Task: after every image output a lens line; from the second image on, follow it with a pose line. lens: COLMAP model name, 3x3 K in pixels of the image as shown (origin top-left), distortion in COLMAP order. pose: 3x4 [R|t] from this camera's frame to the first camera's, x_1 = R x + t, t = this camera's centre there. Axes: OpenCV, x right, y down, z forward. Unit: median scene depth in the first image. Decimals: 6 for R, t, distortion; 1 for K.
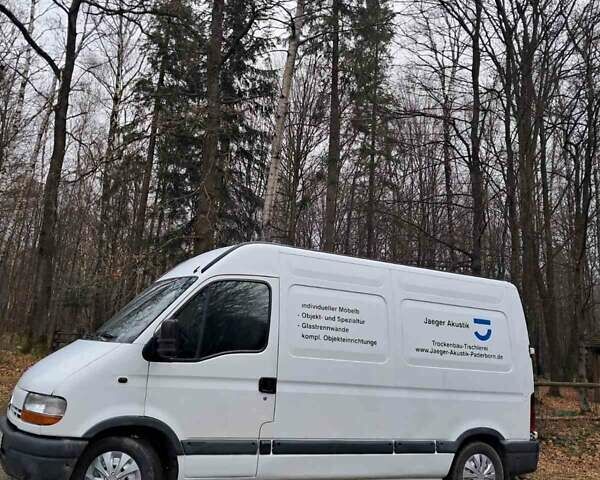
lens RADIAL K [[588.9, 0, 296.2], [0, 588.9, 252.2], [0, 0, 1]] dist [0.018768, 0.000000]
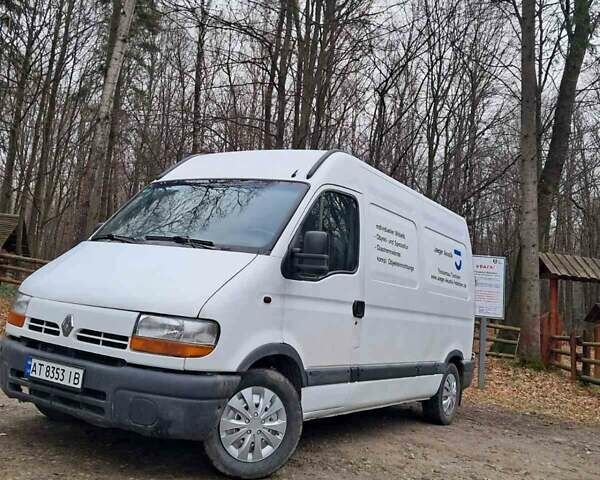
lens RADIAL K [[588.9, 0, 297.8], [0, 588.9, 239.1], [0, 0, 1]] dist [0.018768, 0.000000]
pose [[0.854061, 0.080851, 0.513850, -0.658063], [-0.140280, 0.987046, 0.077852, 0.063896], [-0.500900, -0.138574, 0.854340, 0.297738]]
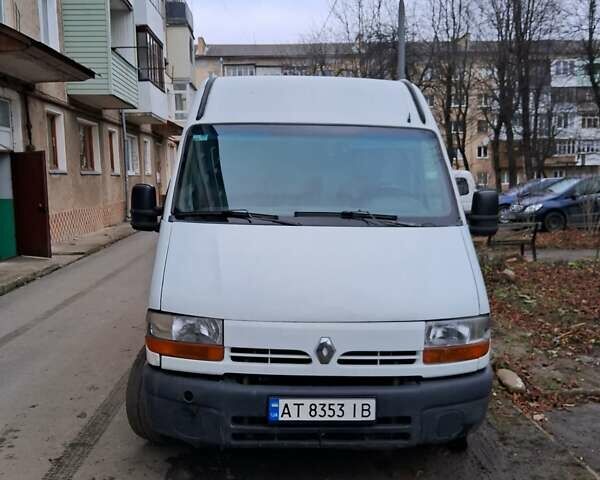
lens RADIAL K [[588.9, 0, 299.4], [0, 588.9, 242.8], [0, 0, 1]] dist [0.018768, 0.000000]
pose [[0.409548, -0.167821, 0.896720, -1.047391], [-0.152005, 0.956641, 0.248459, 0.018974], [-0.899536, -0.238062, 0.366281, 0.898550]]
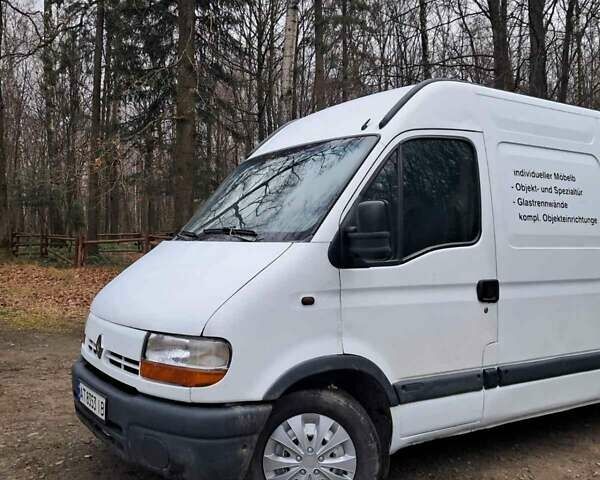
lens RADIAL K [[588.9, 0, 318.6], [0, 588.9, 232.6], [0, 0, 1]] dist [0.018768, 0.000000]
pose [[0.990707, -0.059886, 0.122122, -0.343678], [0.040097, 0.986544, 0.158500, 0.048006], [-0.129971, -0.152130, 0.979778, 0.400148]]
